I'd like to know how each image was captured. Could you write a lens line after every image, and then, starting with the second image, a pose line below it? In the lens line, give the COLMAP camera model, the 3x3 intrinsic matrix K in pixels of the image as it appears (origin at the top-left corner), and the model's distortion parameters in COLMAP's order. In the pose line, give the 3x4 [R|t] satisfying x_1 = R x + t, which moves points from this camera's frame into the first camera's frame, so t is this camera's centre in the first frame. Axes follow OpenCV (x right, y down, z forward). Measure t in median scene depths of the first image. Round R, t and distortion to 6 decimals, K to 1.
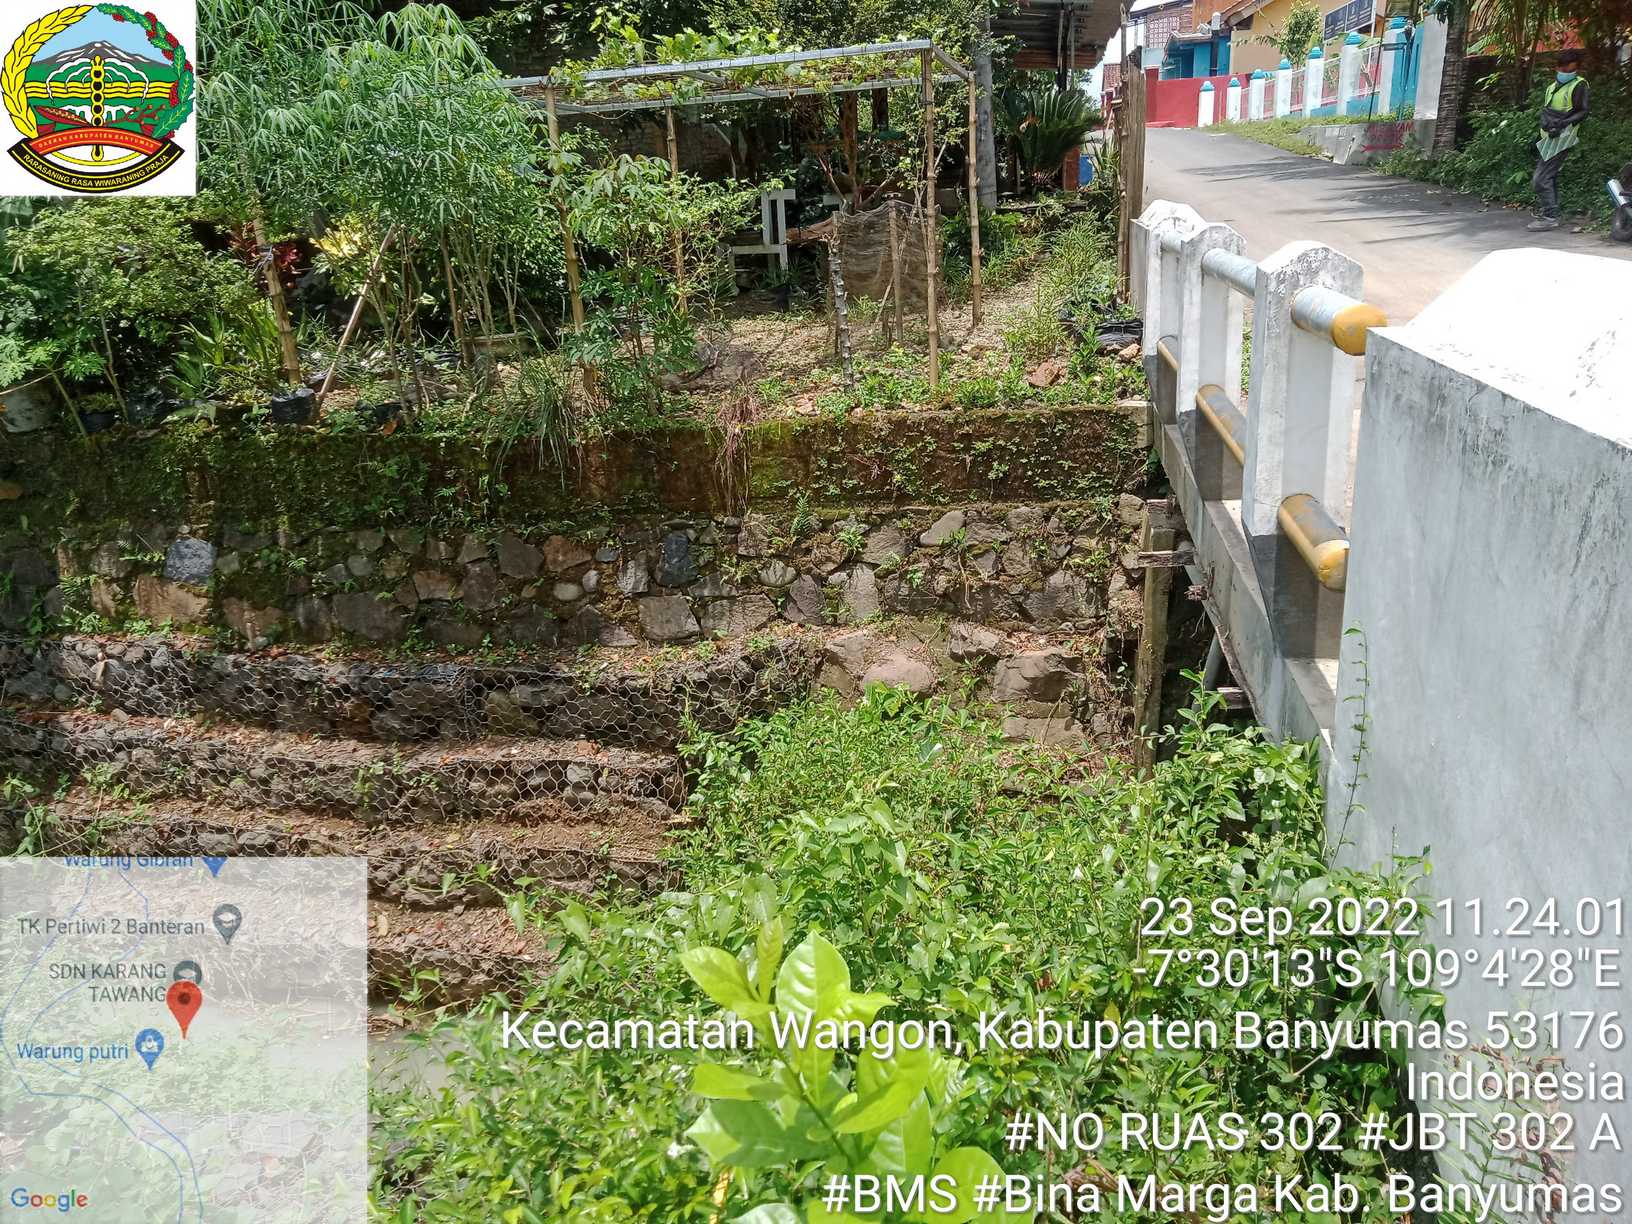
lens RADIAL K [[1211.9, 0, 816.0], [0, 1211.9, 612.0], [0, 0, 1]] dist [0.045209, -0.068199]
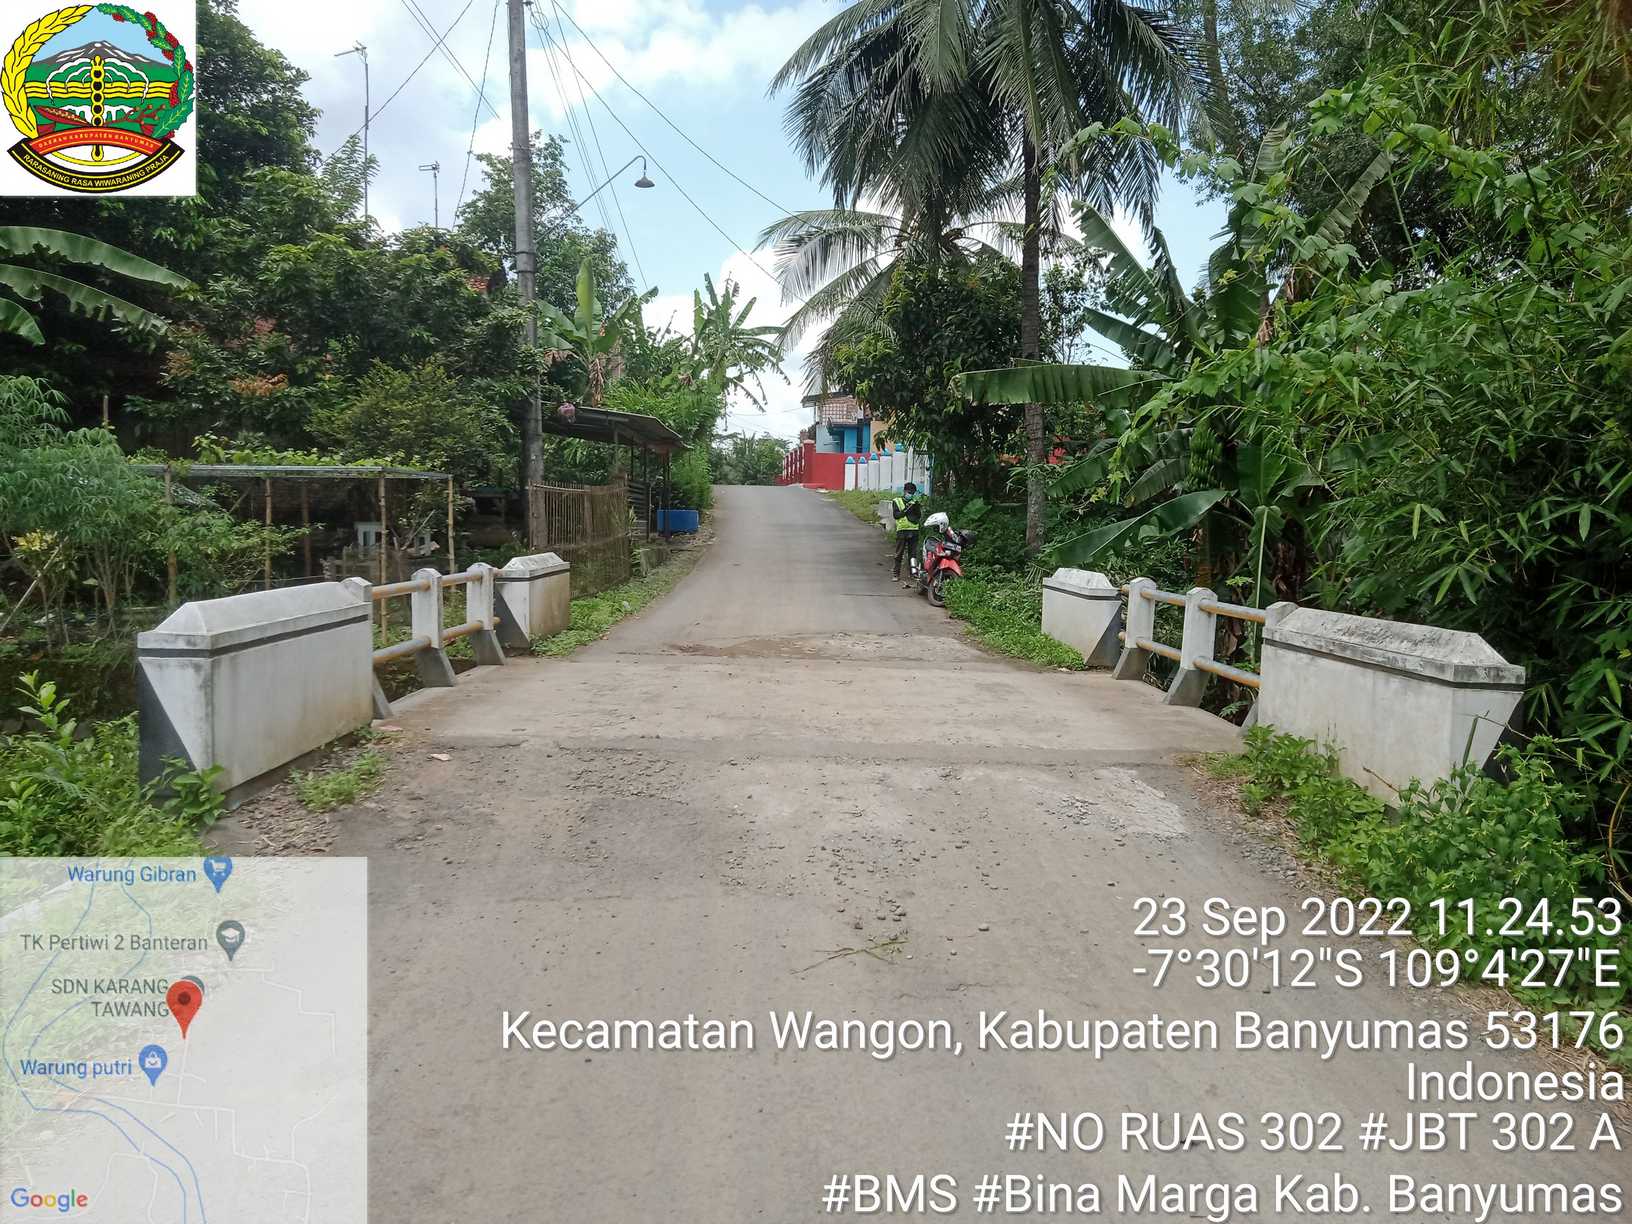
lens RADIAL K [[1211.9, 0, 816.0], [0, 1211.9, 612.0], [0, 0, 1]] dist [0.045209, -0.068199]
pose [[0.977724, 0.057404, 0.201893, 0.331301], [-0.003985, 0.966779, -0.255583, 0.204773], [-0.209858, 0.249085, 0.945471, -0.766972]]
